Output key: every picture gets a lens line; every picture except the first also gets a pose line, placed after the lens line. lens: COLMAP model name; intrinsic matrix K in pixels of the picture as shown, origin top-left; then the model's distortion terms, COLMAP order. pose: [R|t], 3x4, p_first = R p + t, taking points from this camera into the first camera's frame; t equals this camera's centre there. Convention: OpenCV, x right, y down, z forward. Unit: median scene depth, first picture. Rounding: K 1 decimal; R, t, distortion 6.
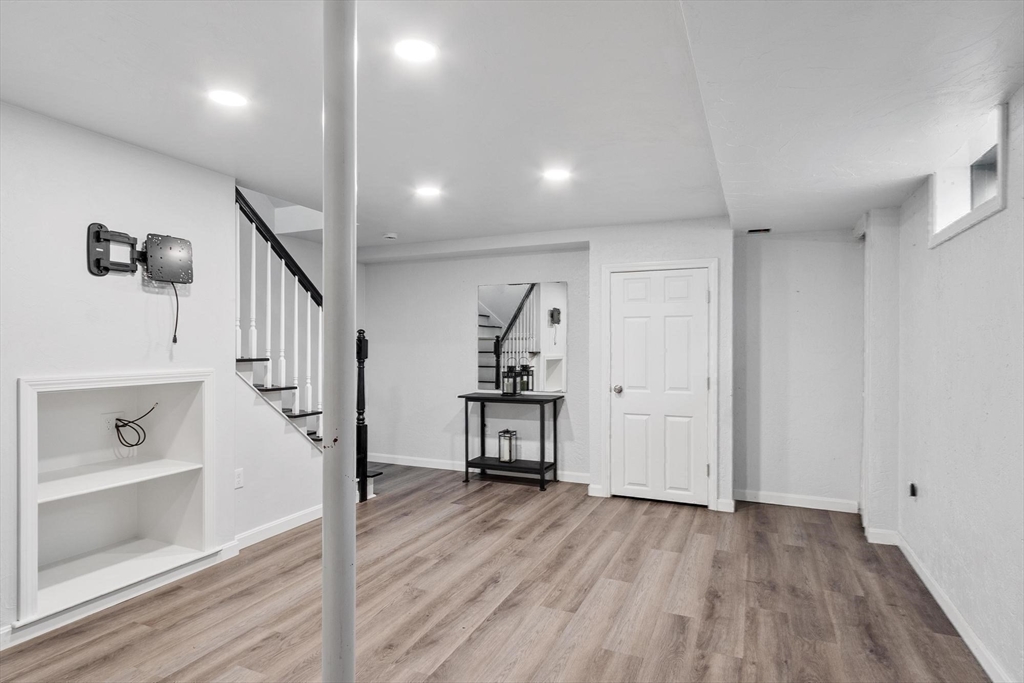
lens RADIAL K [[541.2, 0, 516.0], [0, 541.2, 346.3], [0, 0, 1]] dist [0.000139, -0.000278]
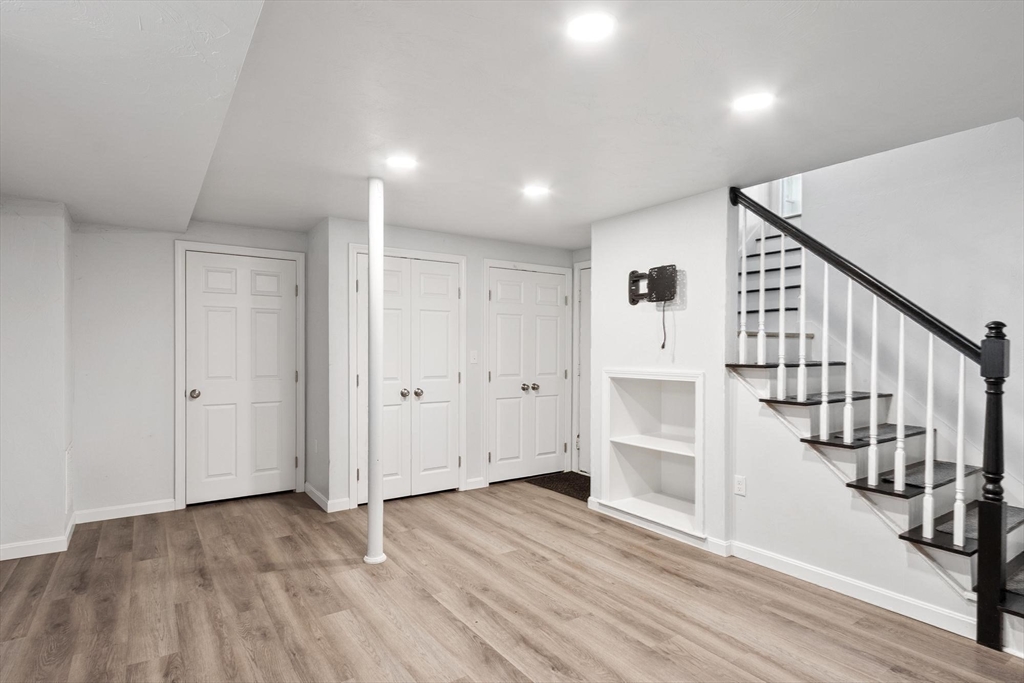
lens RADIAL K [[541.2, 0, 516.0], [0, 541.2, 346.3], [0, 0, 1]] dist [0.000139, -0.000278]
pose [[-0.526137, -0.009029, -0.850352, 0.651316], [-0.006835, 0.999956, -0.006388, -0.000486], [0.850373, 0.002451, -0.526175, 1.399119]]
